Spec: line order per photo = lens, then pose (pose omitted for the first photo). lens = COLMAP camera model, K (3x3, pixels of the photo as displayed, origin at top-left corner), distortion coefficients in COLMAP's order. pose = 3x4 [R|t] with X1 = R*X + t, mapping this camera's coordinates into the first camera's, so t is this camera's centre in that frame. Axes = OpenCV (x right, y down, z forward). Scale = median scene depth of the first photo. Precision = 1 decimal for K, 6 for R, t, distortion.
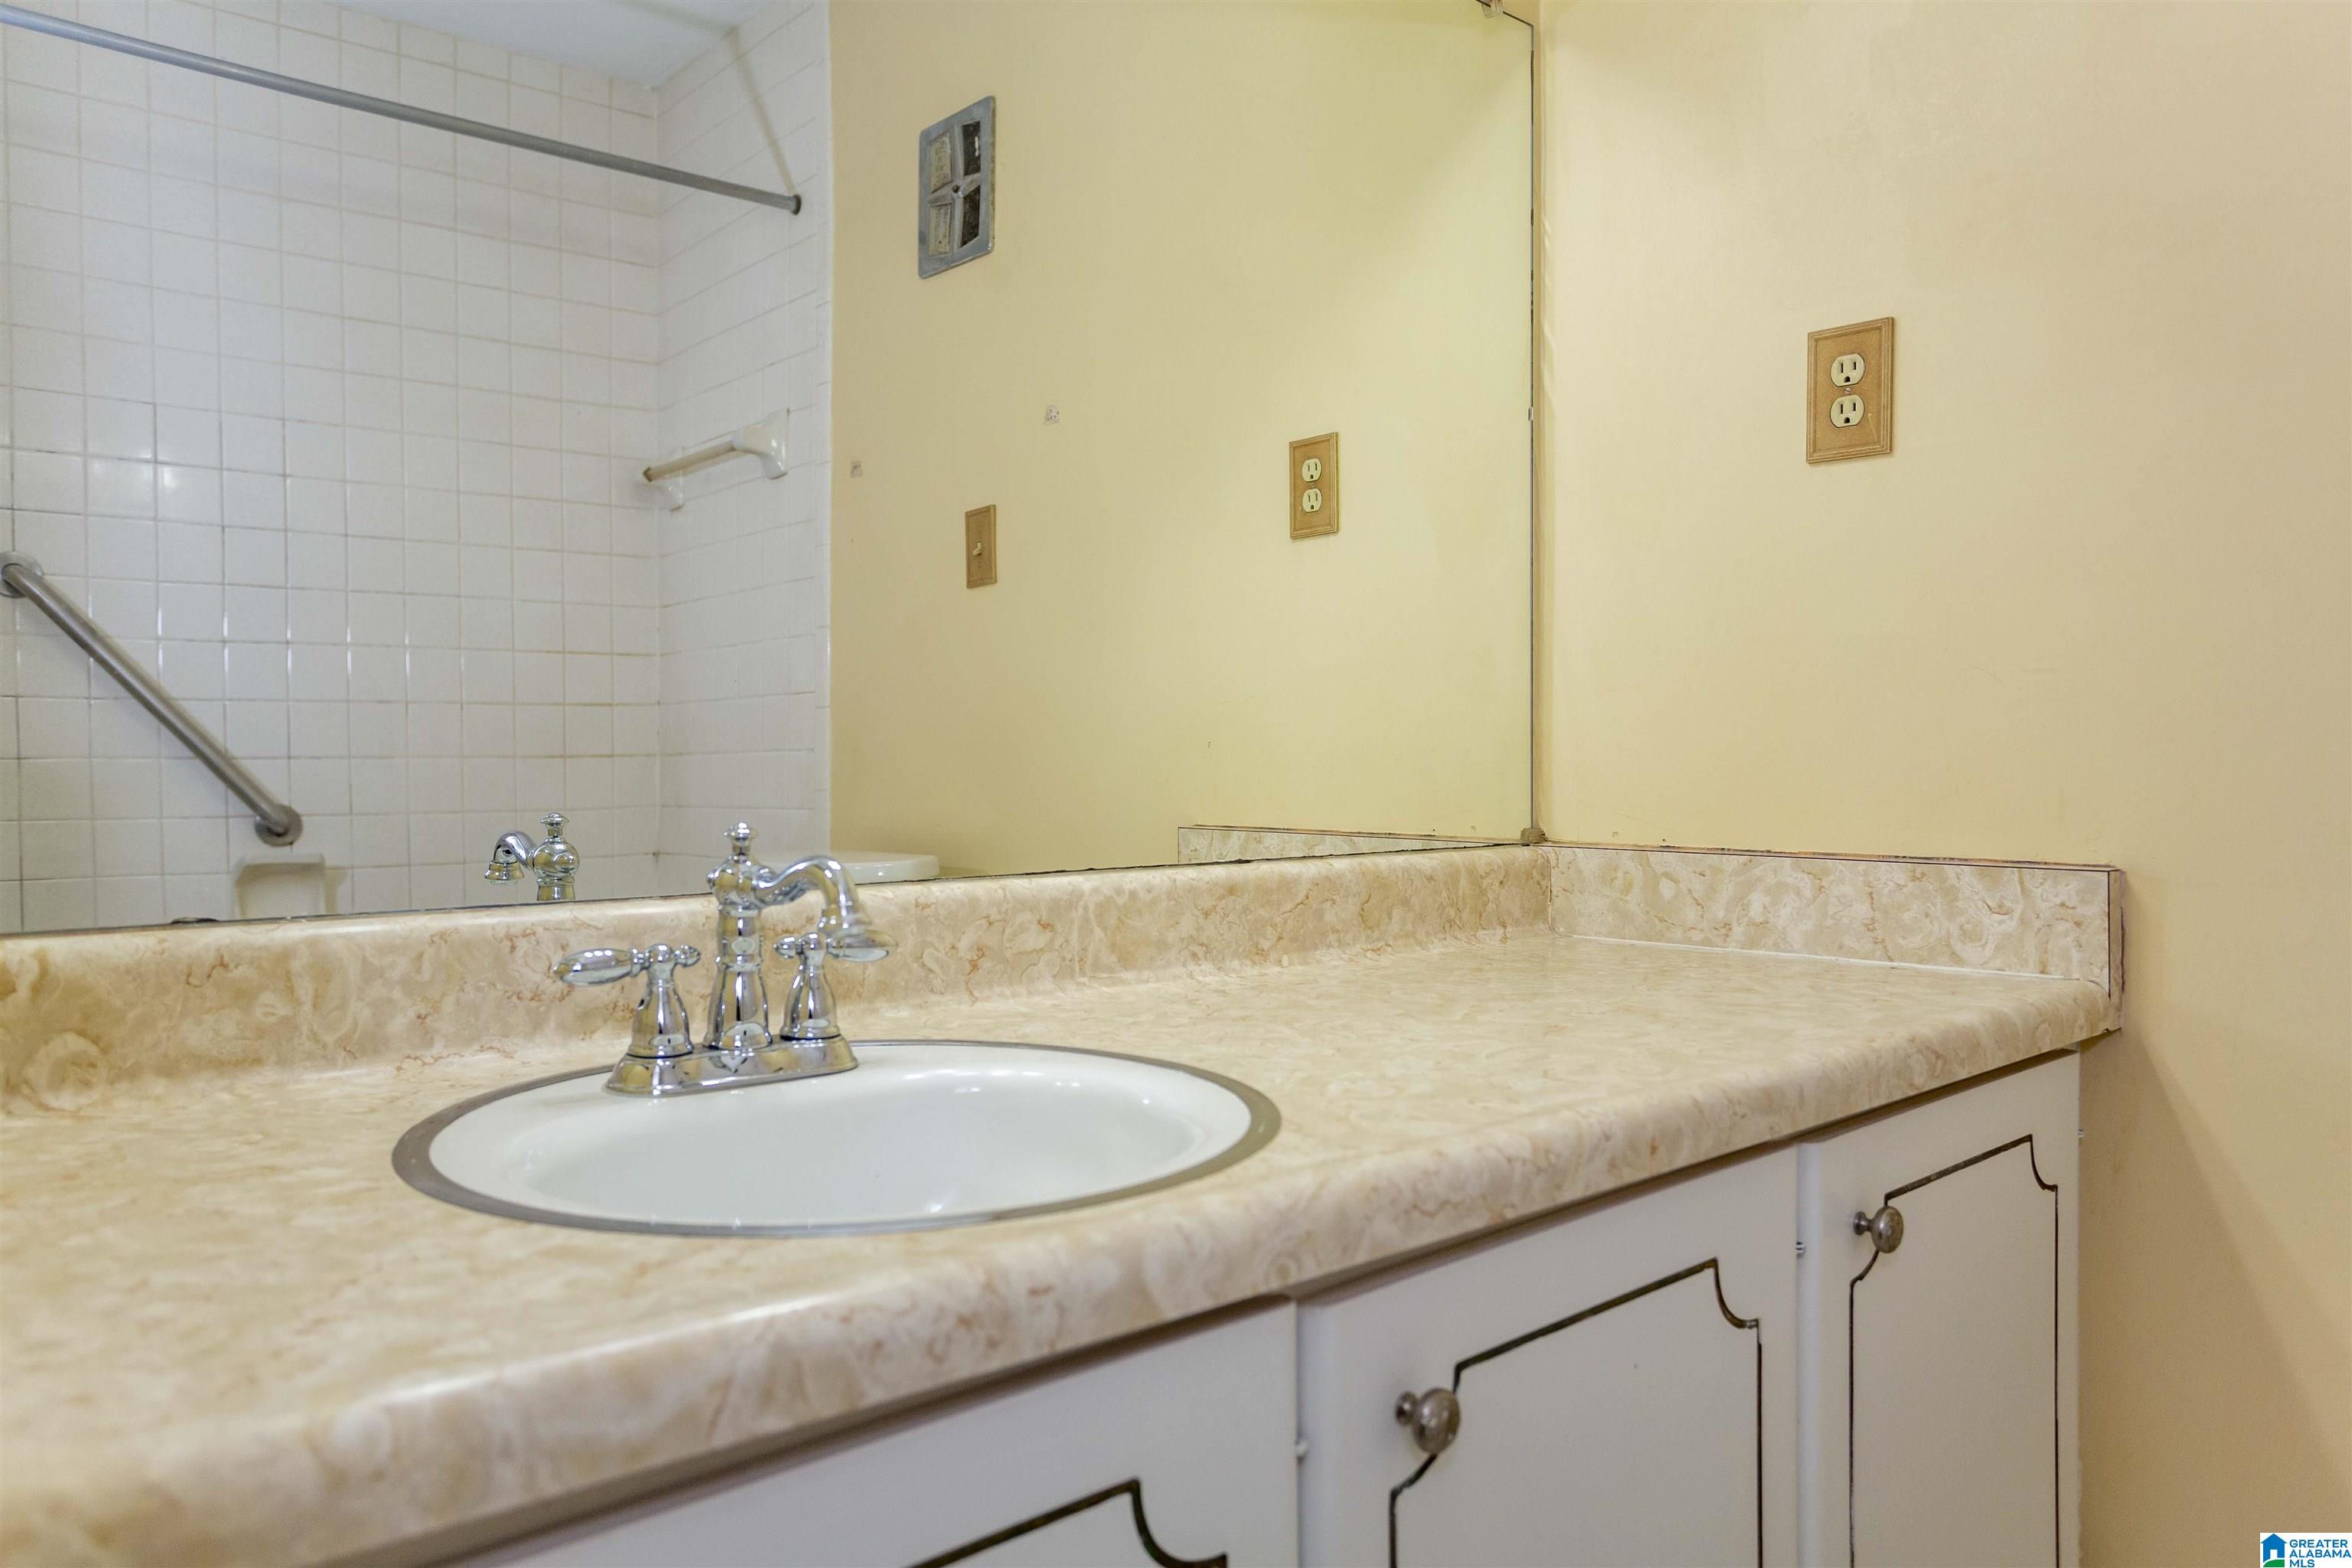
lens RADIAL K [[1612.4, 0, 1184.6], [0, 1612.4, 776.1], [0, 0, 1]] dist [-0.006133, 0.022412]
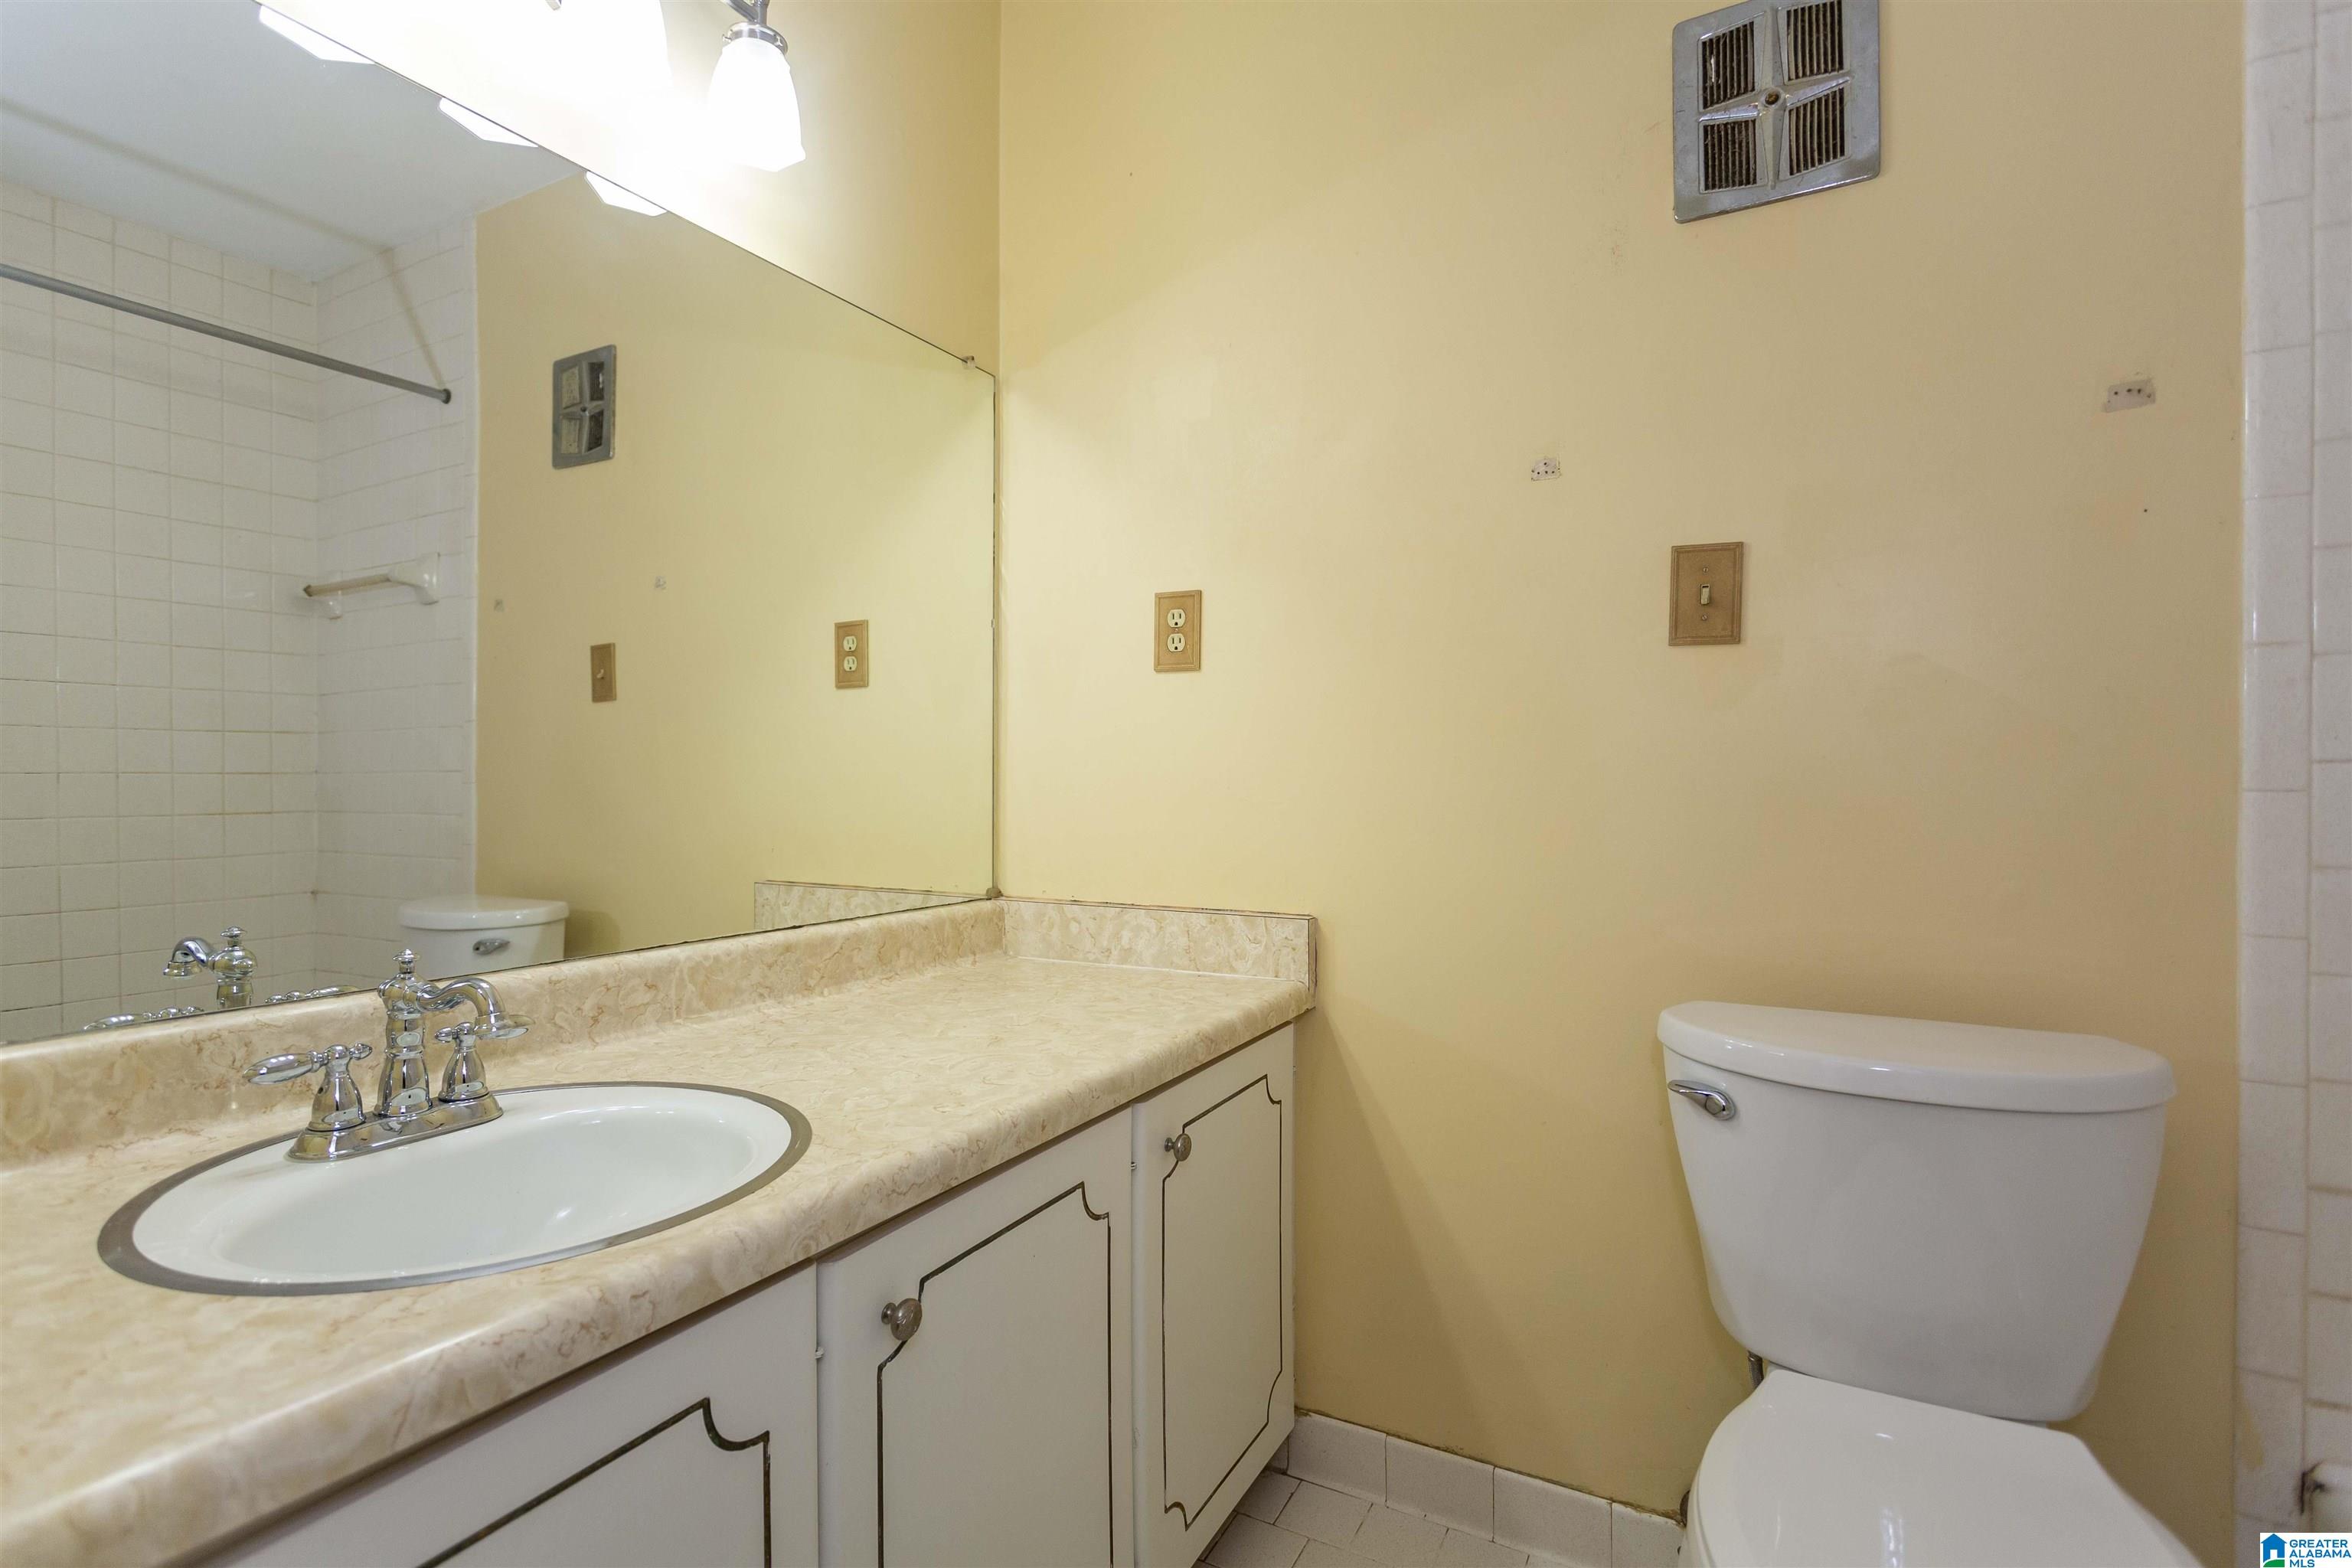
lens RADIAL K [[1107.6, 0, 1171.9], [0, 1107.6, 776.8], [0, 0, 1]] dist [0.004161, 0.000103]
pose [[0.940299, 0.002258, 0.340342, 0.015344], [0.000146, 0.999975, -0.007036, -0.092511], [-0.340349, 0.006666, 0.940275, -0.102148]]
